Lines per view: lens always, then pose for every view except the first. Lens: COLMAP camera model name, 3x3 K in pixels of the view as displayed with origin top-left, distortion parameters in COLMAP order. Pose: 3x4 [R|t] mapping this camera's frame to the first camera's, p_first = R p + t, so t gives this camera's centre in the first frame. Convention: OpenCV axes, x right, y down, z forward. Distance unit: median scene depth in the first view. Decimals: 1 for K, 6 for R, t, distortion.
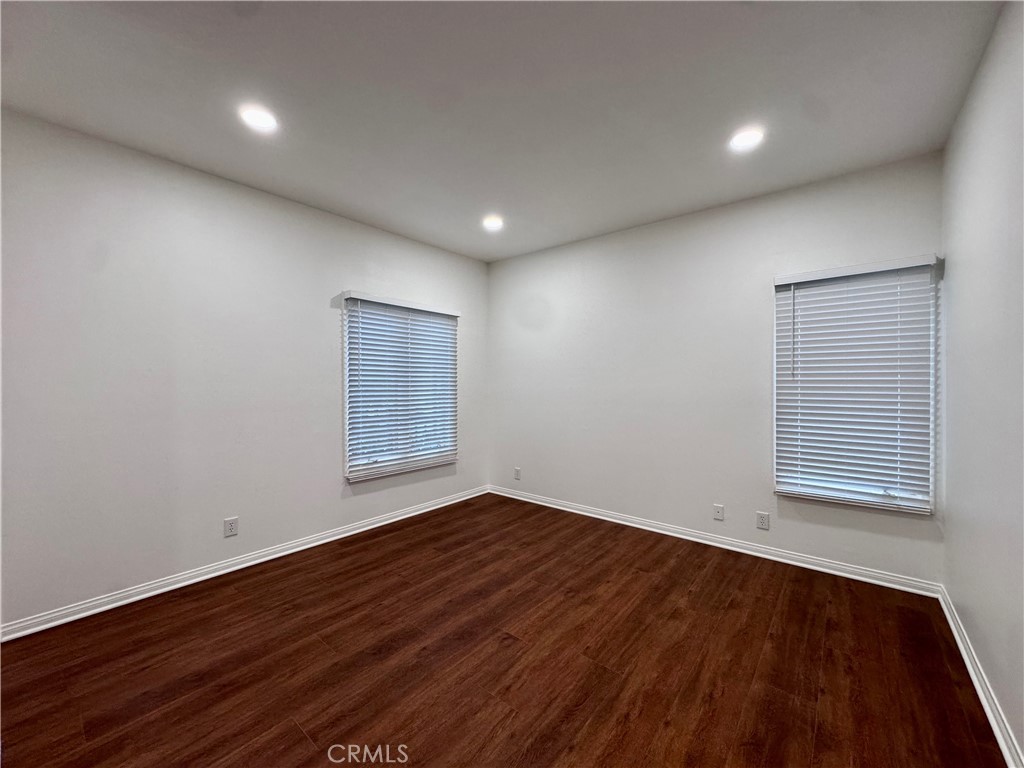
lens RADIAL K [[414.8, 0, 508.2], [0, 414.8, 378.5], [0, 0, 1]] dist [0.000244, -0.000309]
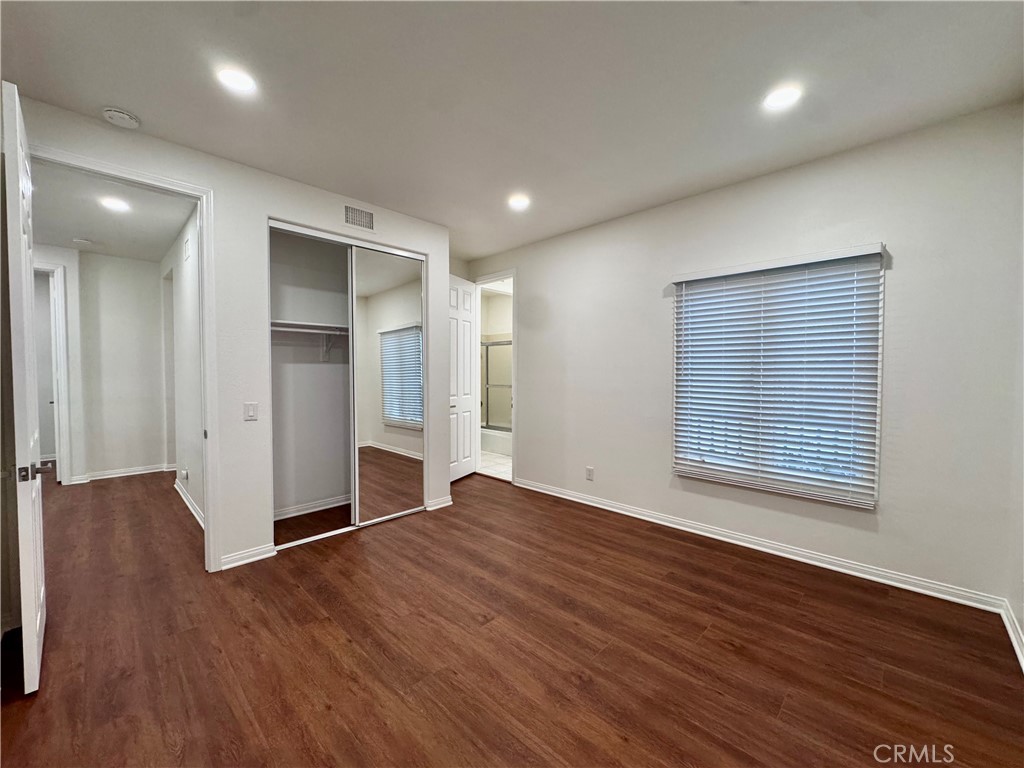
lens RADIAL K [[414.8, 0, 516.3], [0, 414.8, 382.1], [0, 0, 1]] dist [0.000244, -0.000309]
pose [[-0.093557, 0.022462, -0.995361, 0.743021], [0.010520, 0.999712, 0.021571, 0.012319], [0.995558, -0.008453, -0.093766, 0.870626]]
